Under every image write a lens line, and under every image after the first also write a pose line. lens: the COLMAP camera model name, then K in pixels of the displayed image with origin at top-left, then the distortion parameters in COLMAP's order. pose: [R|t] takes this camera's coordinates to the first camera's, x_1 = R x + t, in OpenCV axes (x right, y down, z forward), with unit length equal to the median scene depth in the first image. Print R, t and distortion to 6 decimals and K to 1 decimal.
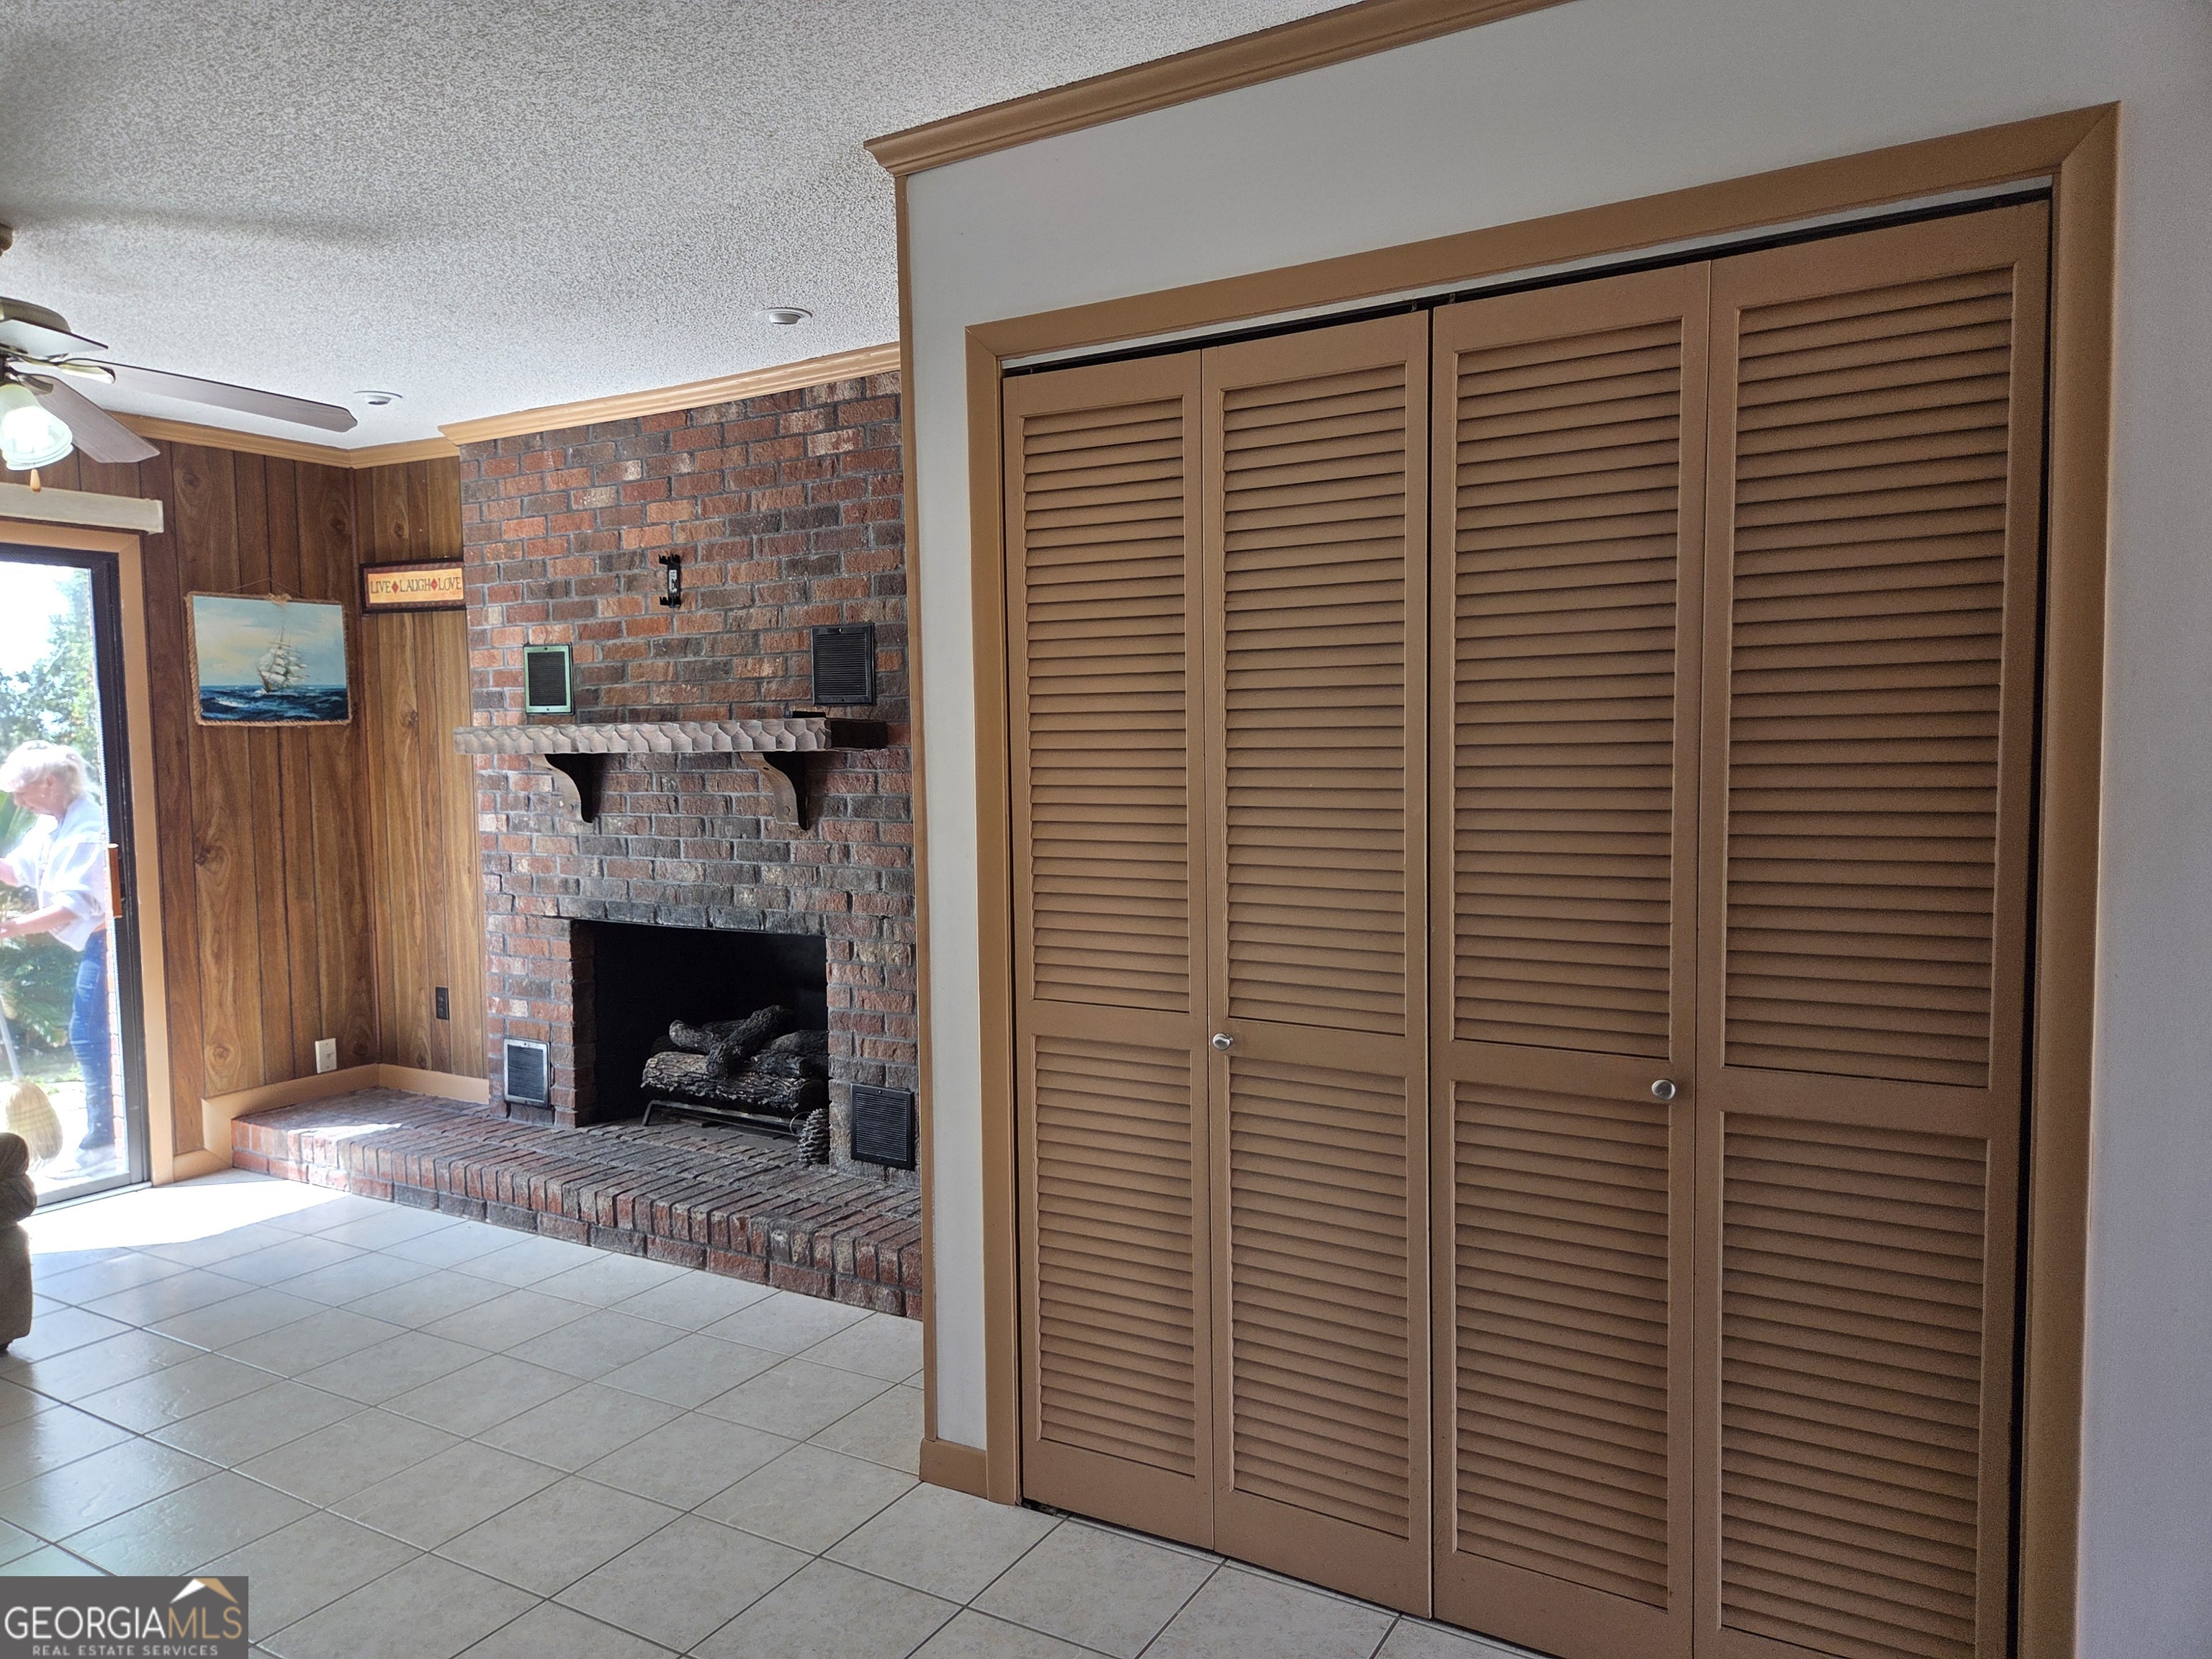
lens RADIAL K [[1474.7, 0, 1090.6], [0, 1474.7, 837.6], [0, 0, 1]] dist [0.070945, -0.059863]
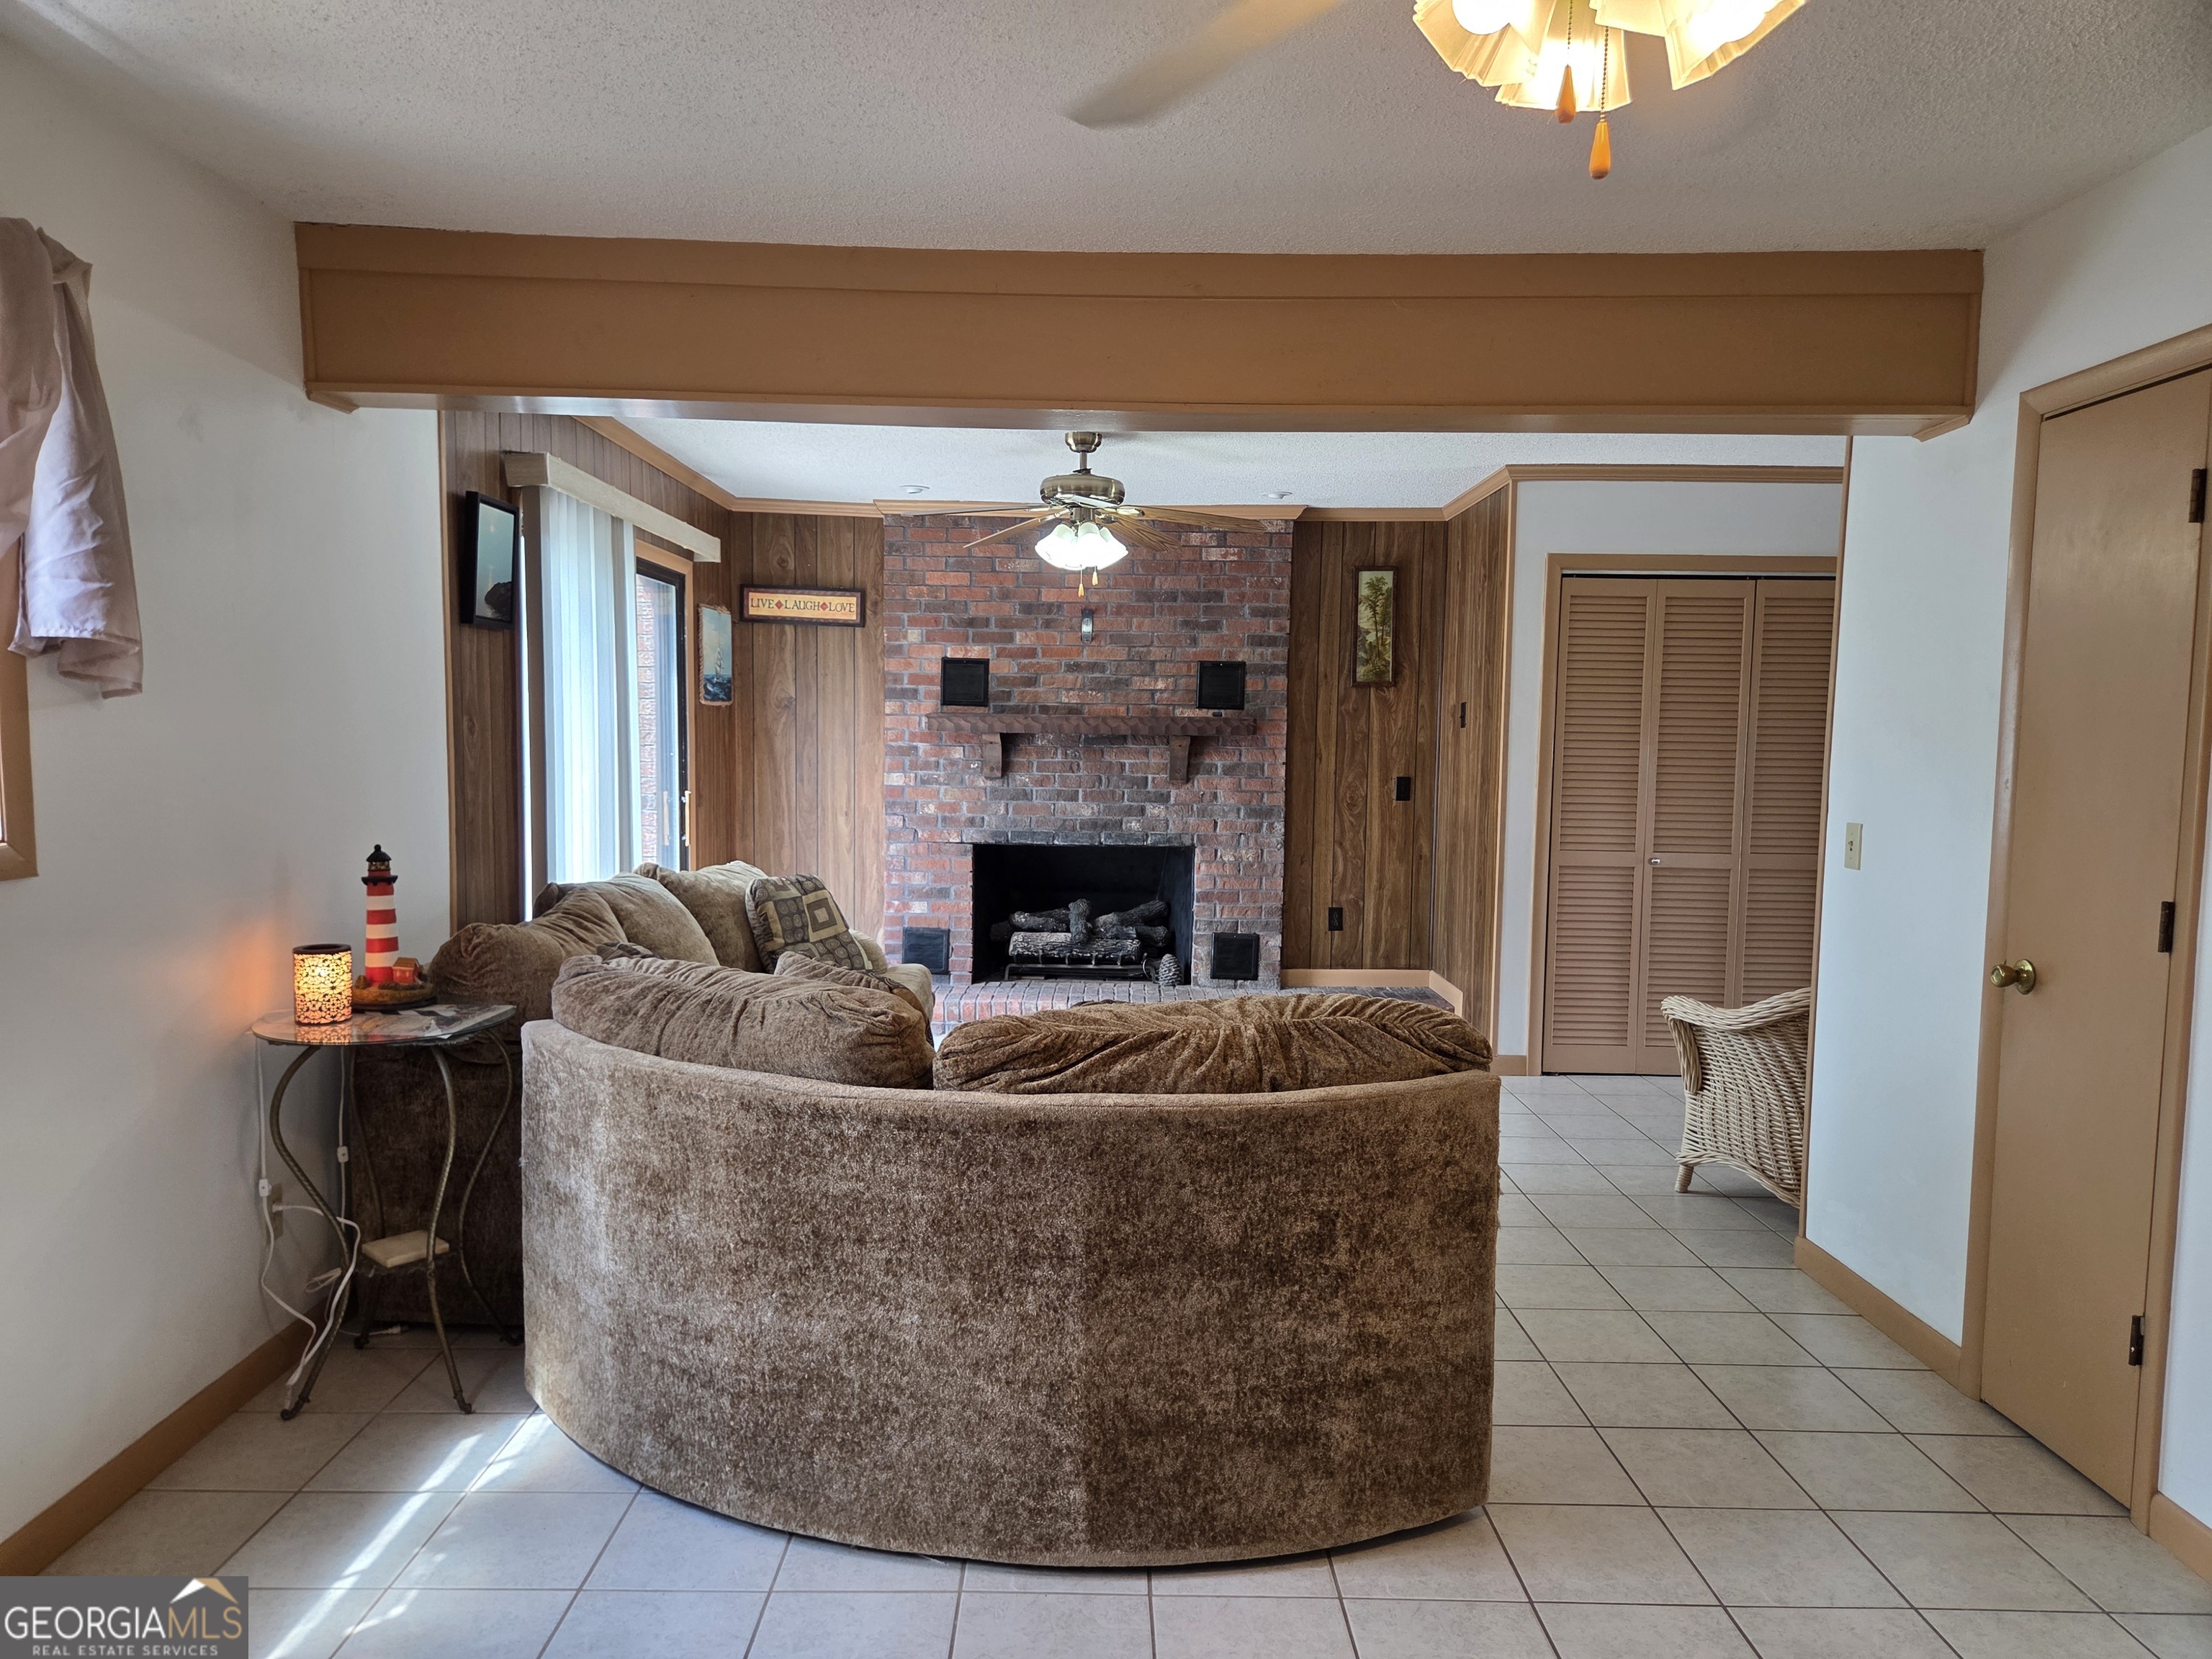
lens RADIAL K [[1474.7, 0, 1086.9], [0, 1474.7, 849.4], [0, 0, 1]] dist [0.070945, -0.059863]
pose [[0.861398, -0.014479, 0.507725, -0.987480], [0.006489, 0.999826, 0.017505, 0.034691], [-0.507890, -0.011784, 0.861342, -0.323682]]
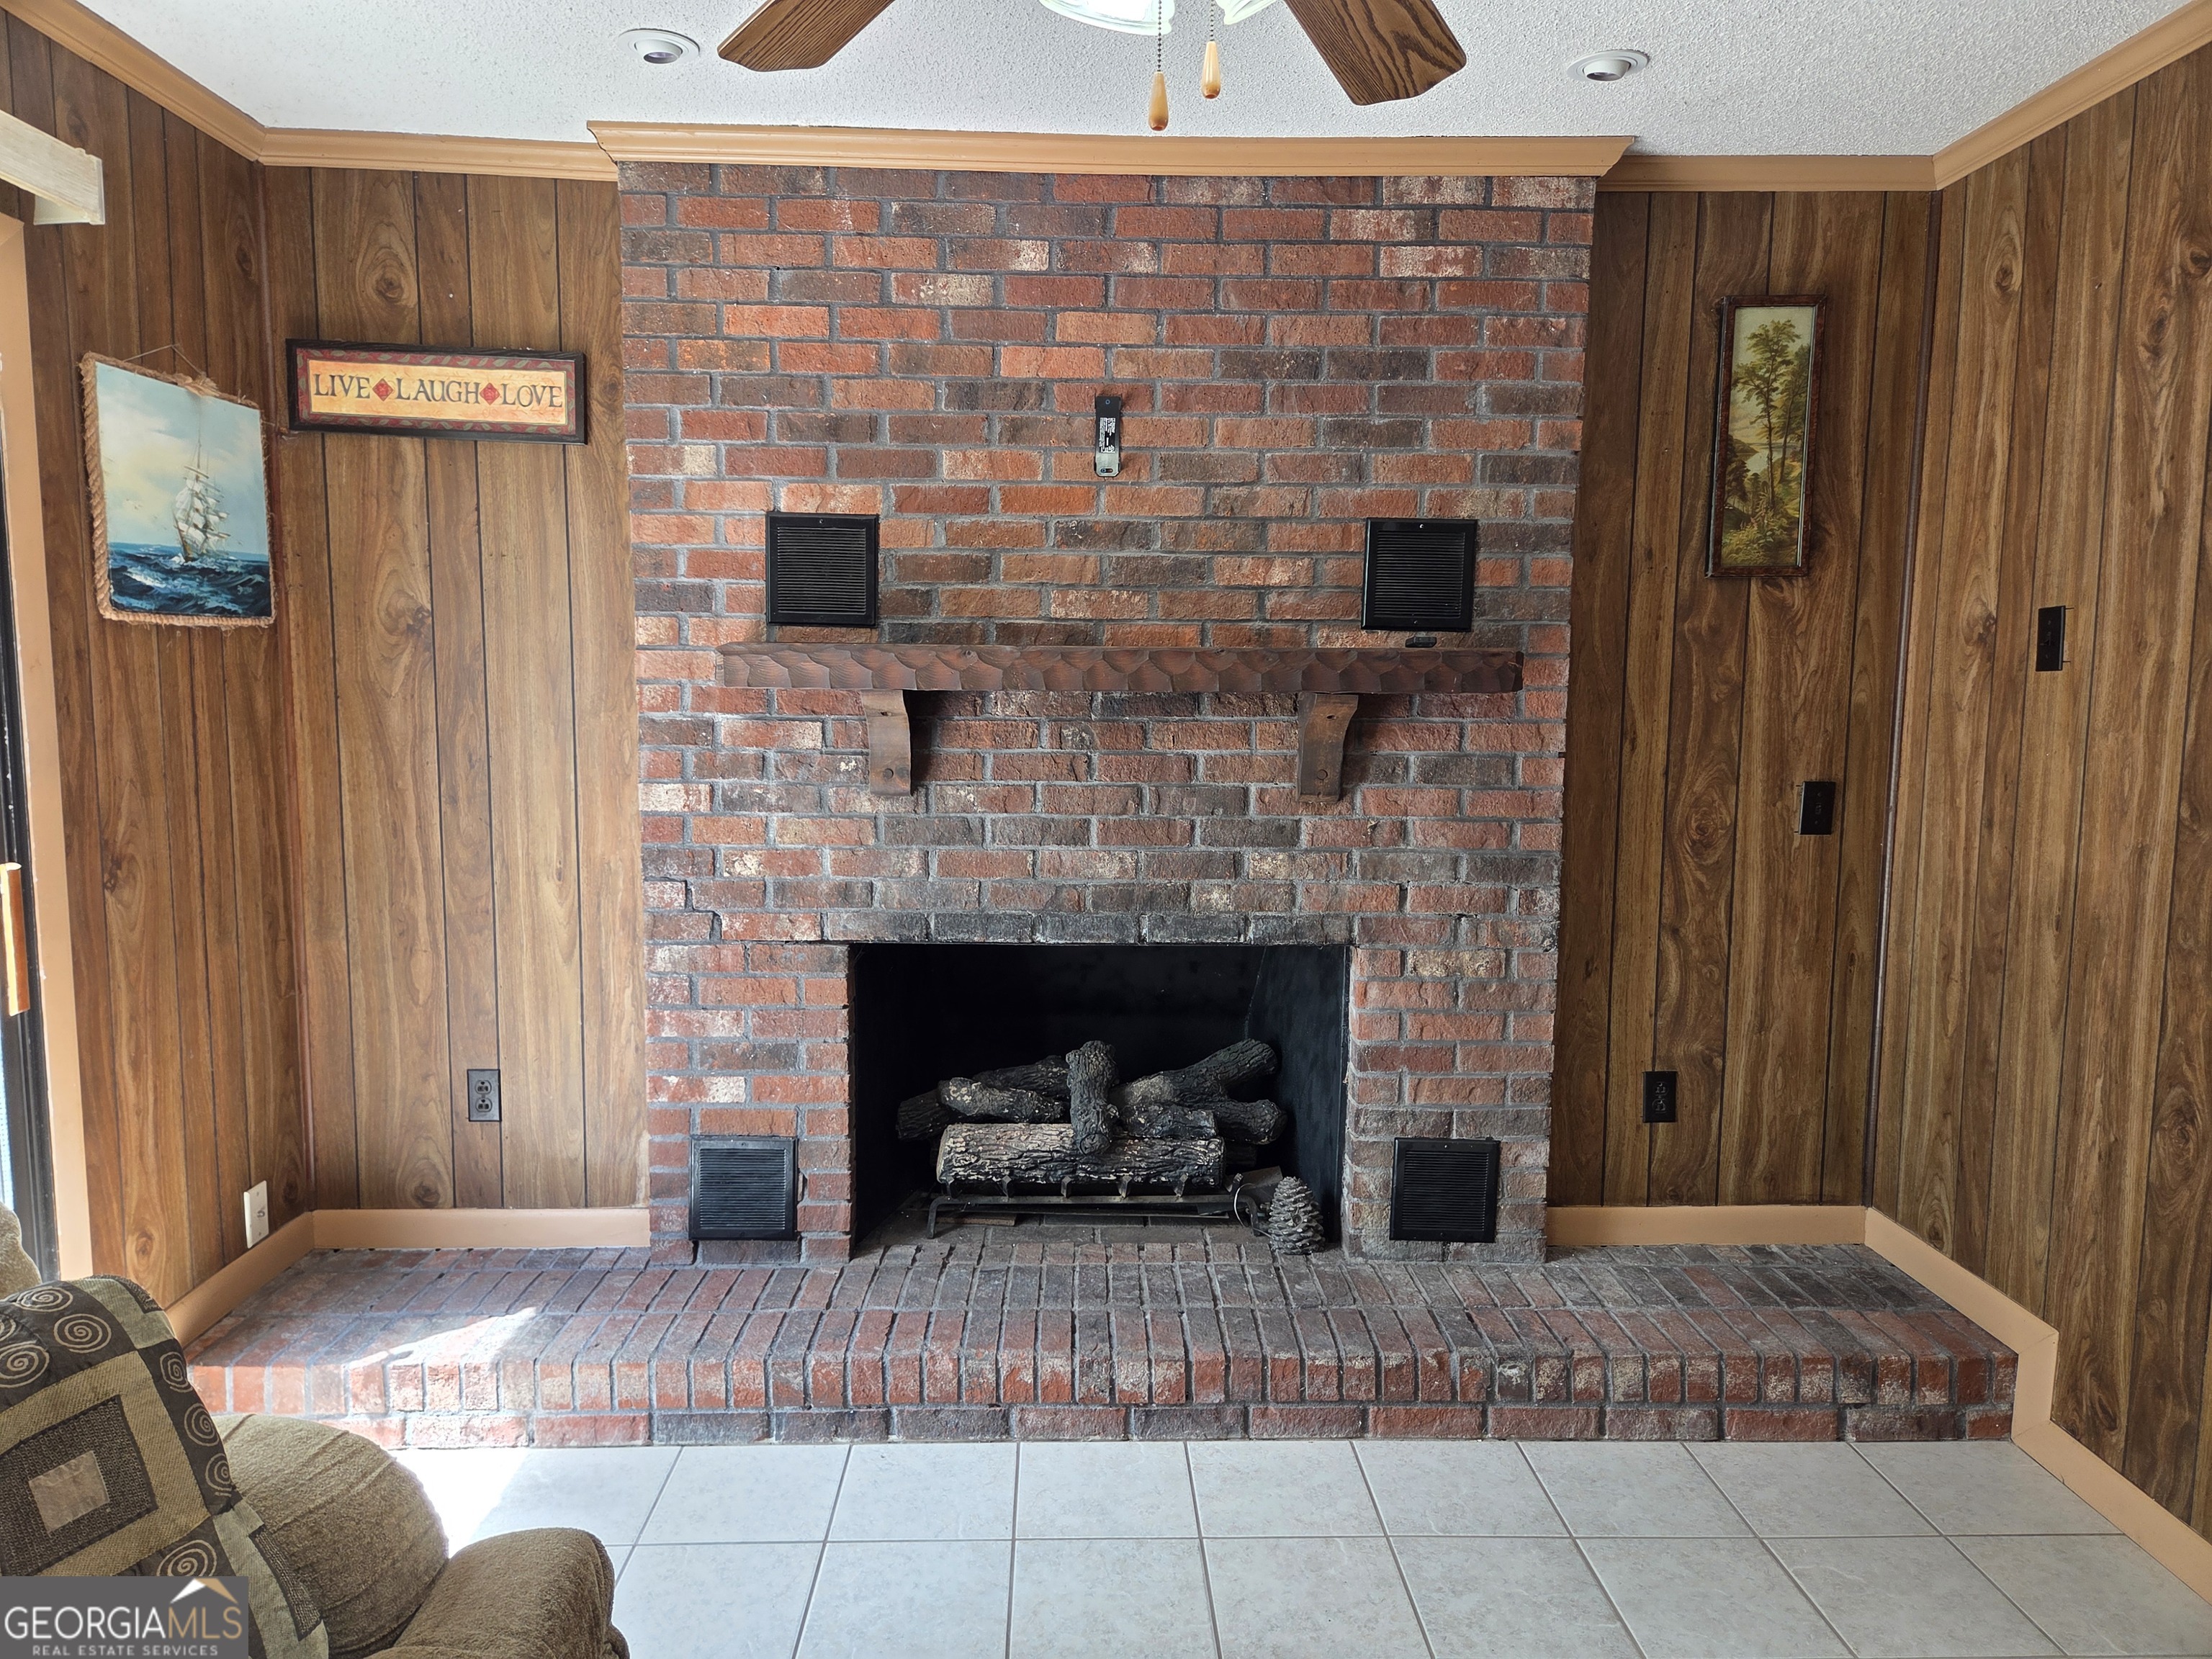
lens RADIAL K [[1474.7, 0, 1093.1], [0, 1474.7, 827.0], [0, 0, 1]] dist [0.070945, -0.059863]
pose [[0.848062, -0.035034, 0.528737, -0.591004], [0.013858, 0.998937, 0.043961, -0.022750], [-0.529715, -0.029954, 0.847646, 0.392895]]
